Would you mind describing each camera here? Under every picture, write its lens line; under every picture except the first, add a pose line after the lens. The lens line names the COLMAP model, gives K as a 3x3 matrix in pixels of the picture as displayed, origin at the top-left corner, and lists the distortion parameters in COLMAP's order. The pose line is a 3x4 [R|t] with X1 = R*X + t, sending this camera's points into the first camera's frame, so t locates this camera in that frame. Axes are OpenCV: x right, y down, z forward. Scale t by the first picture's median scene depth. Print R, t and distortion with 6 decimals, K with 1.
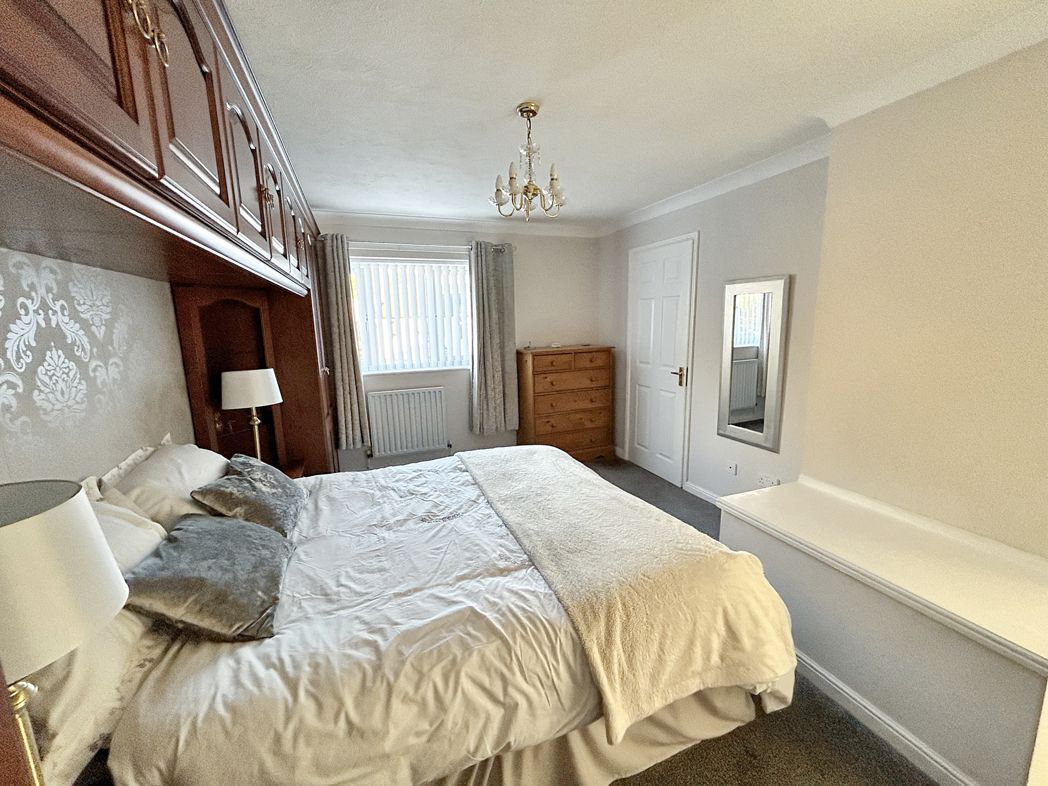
lens RADIAL K [[424.2, 0, 523.2], [0, 424.2, 393.5], [0, 0, 1]] dist [0.001550, -0.002308]
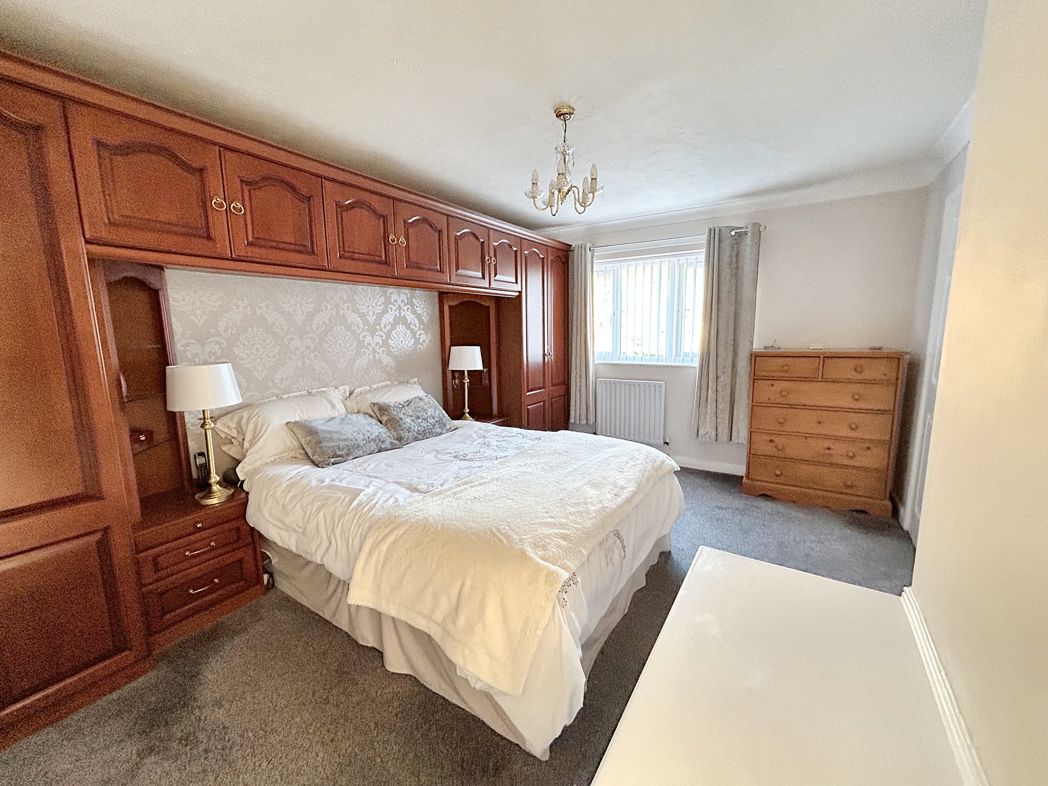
lens RADIAL K [[424.2, 0, 523.2], [0, 424.2, 393.5], [0, 0, 1]] dist [0.001550, -0.002308]
pose [[0.585732, 0.135429, -0.799111, 0.725646], [-0.137836, 0.988224, 0.066448, -0.017884], [0.798699, 0.071226, 0.597501, 0.258145]]
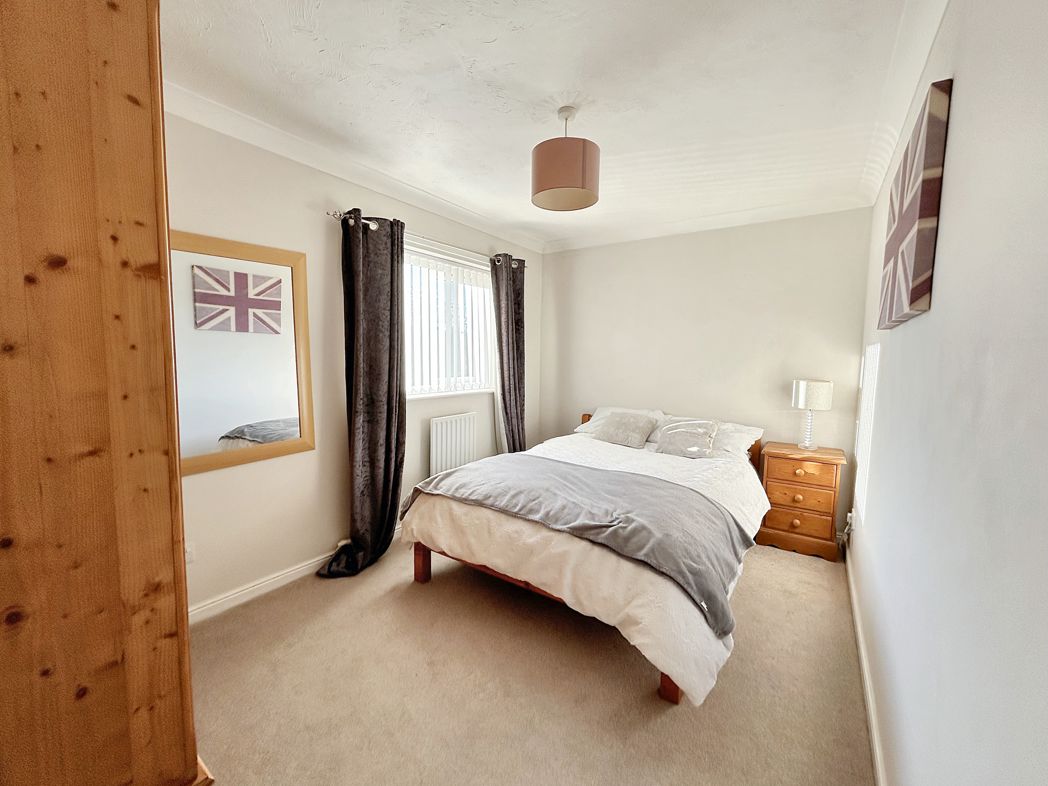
lens RADIAL K [[424.2, 0, 523.2], [0, 424.2, 393.5], [0, 0, 1]] dist [0.001550, -0.002308]
pose [[0.829018, -0.010374, 0.559126, -1.039708], [0.056654, 0.996242, -0.065516, 0.014317], [-0.556345, 0.085991, 0.826490, 0.374778]]
